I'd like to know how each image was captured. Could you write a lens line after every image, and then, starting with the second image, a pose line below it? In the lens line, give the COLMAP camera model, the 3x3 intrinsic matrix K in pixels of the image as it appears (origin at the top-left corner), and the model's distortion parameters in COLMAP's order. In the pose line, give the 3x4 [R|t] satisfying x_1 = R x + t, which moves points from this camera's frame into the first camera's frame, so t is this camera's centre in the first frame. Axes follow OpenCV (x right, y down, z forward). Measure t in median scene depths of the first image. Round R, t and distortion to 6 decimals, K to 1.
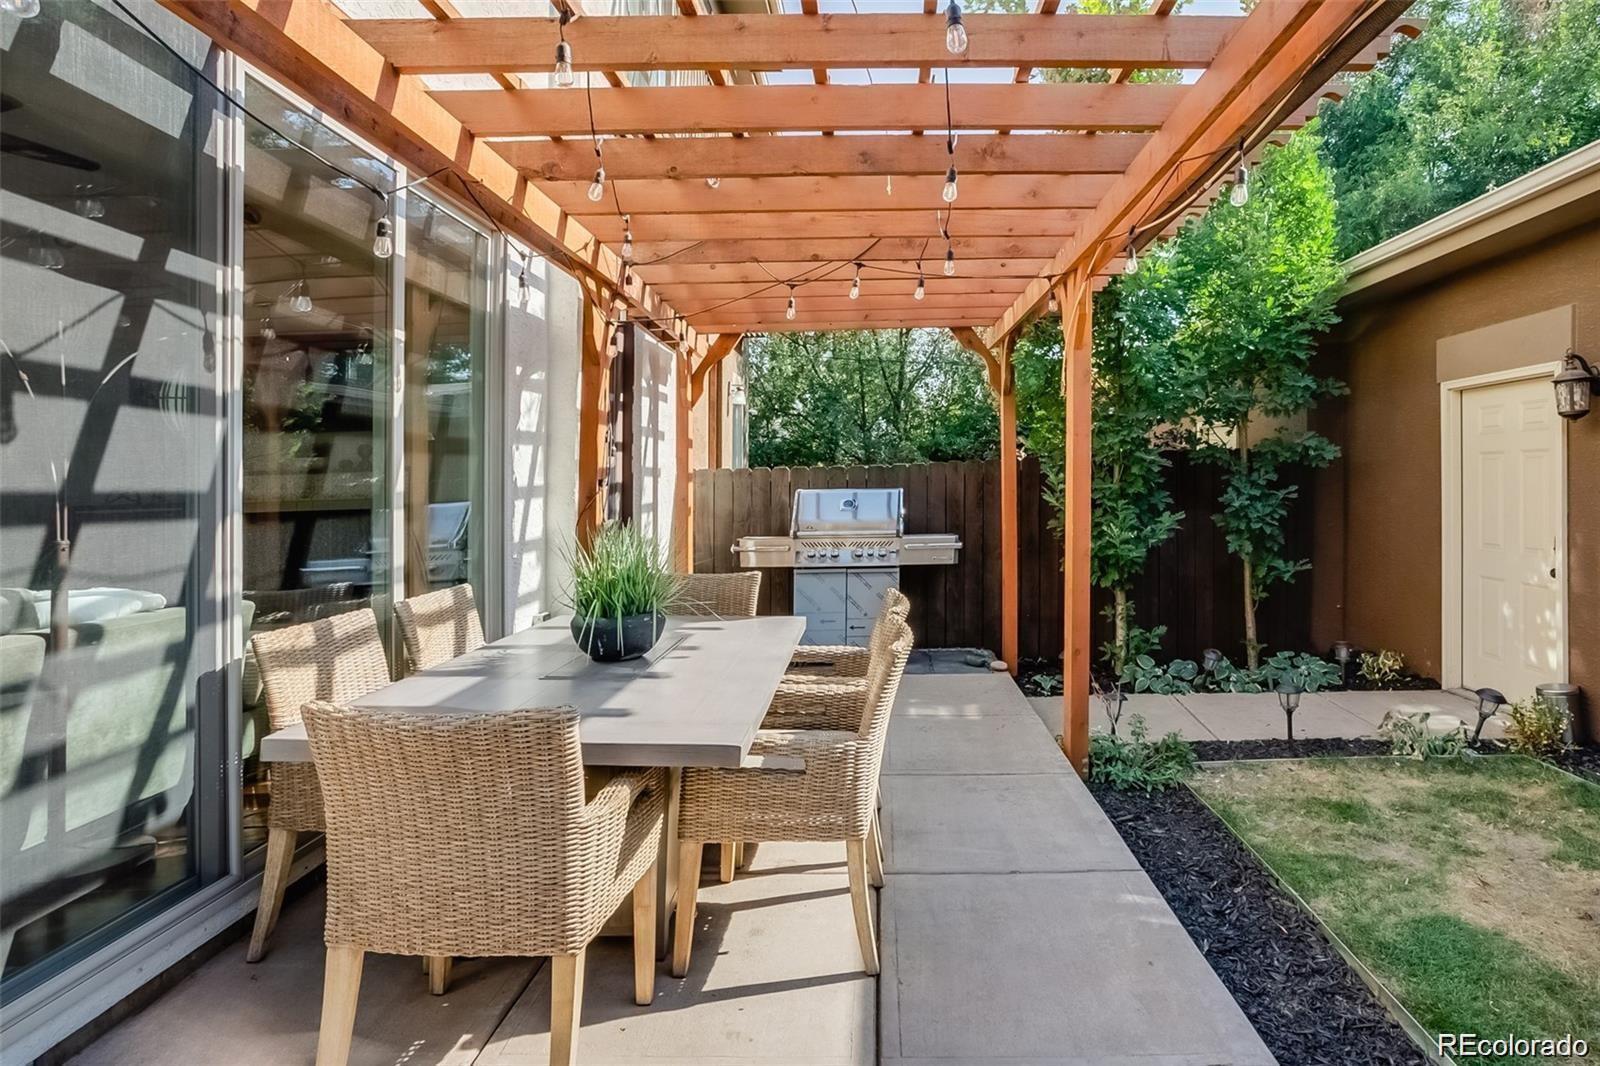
lens RADIAL K [[836.3, 0, 800.5], [0, 836.3, 497.1], [0, 0, 1]] dist [-0.087265, 0.049673]
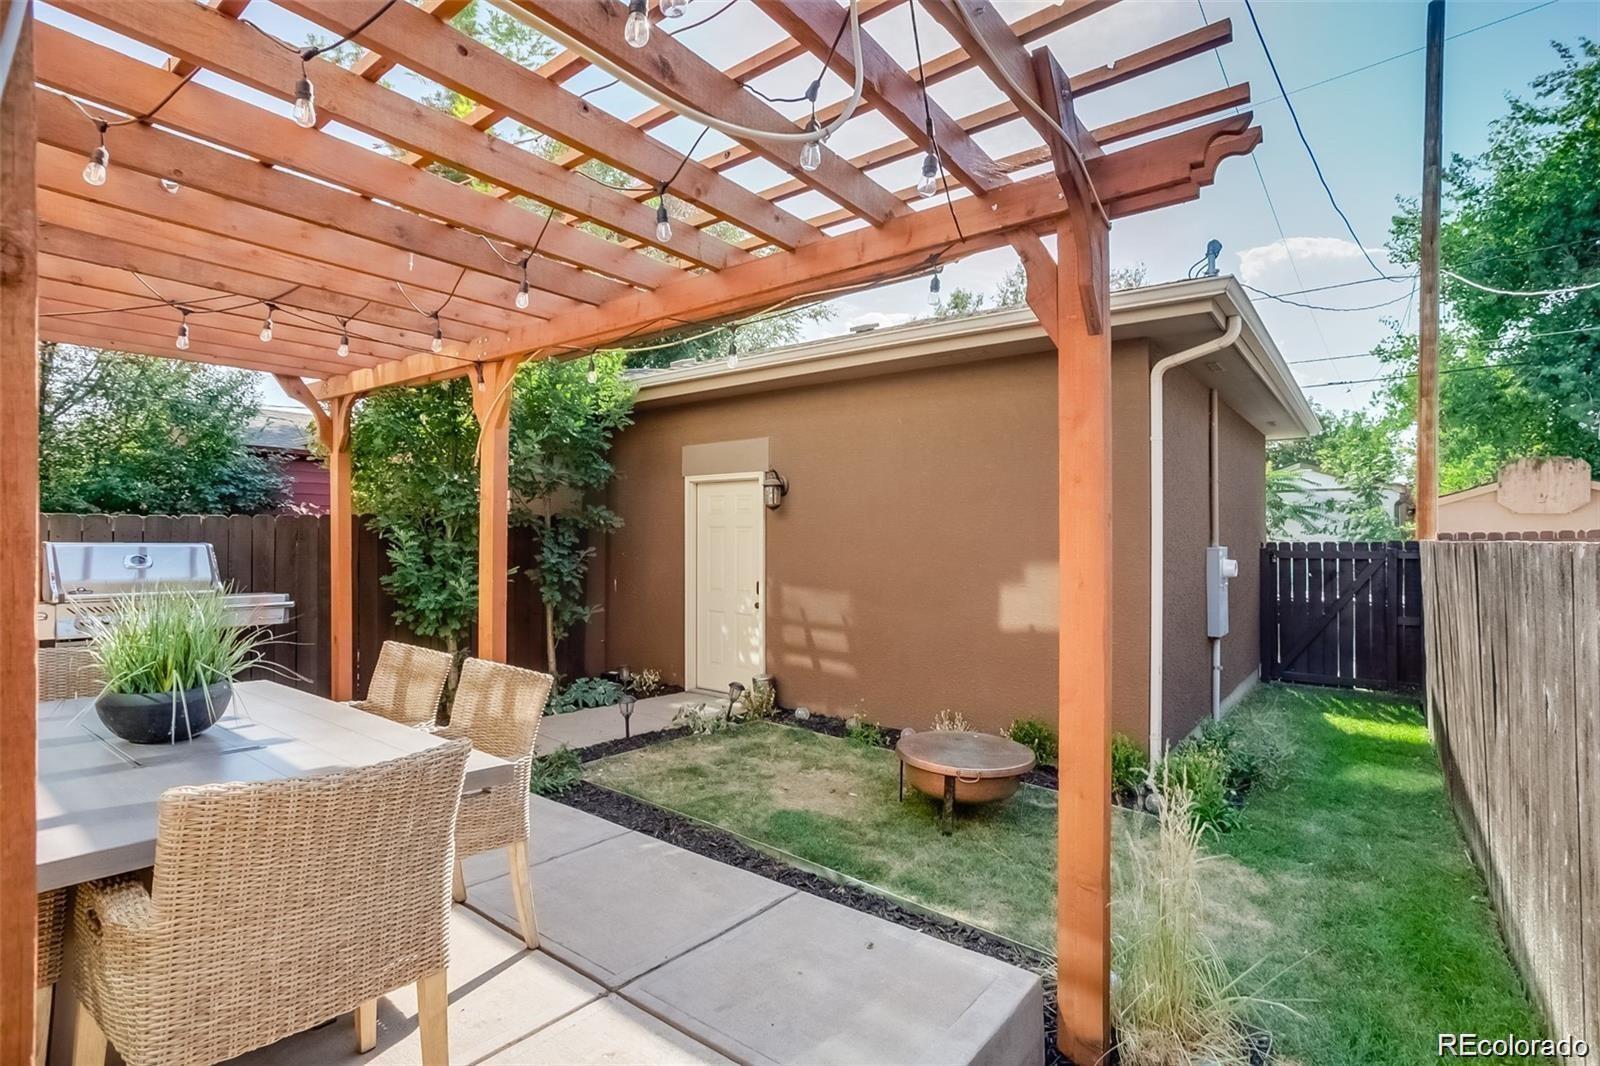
lens RADIAL K [[765.5, 0, 799.8], [0, 765.5, 560.8], [0, 0, 1]] dist [-0.018942, 0.000397]
pose [[0.622767, 0.002236, 0.782404, -0.142287], [-0.008285, 0.999959, 0.003737, 0.000241], [-0.782363, -0.008810, 0.622760, -0.002163]]
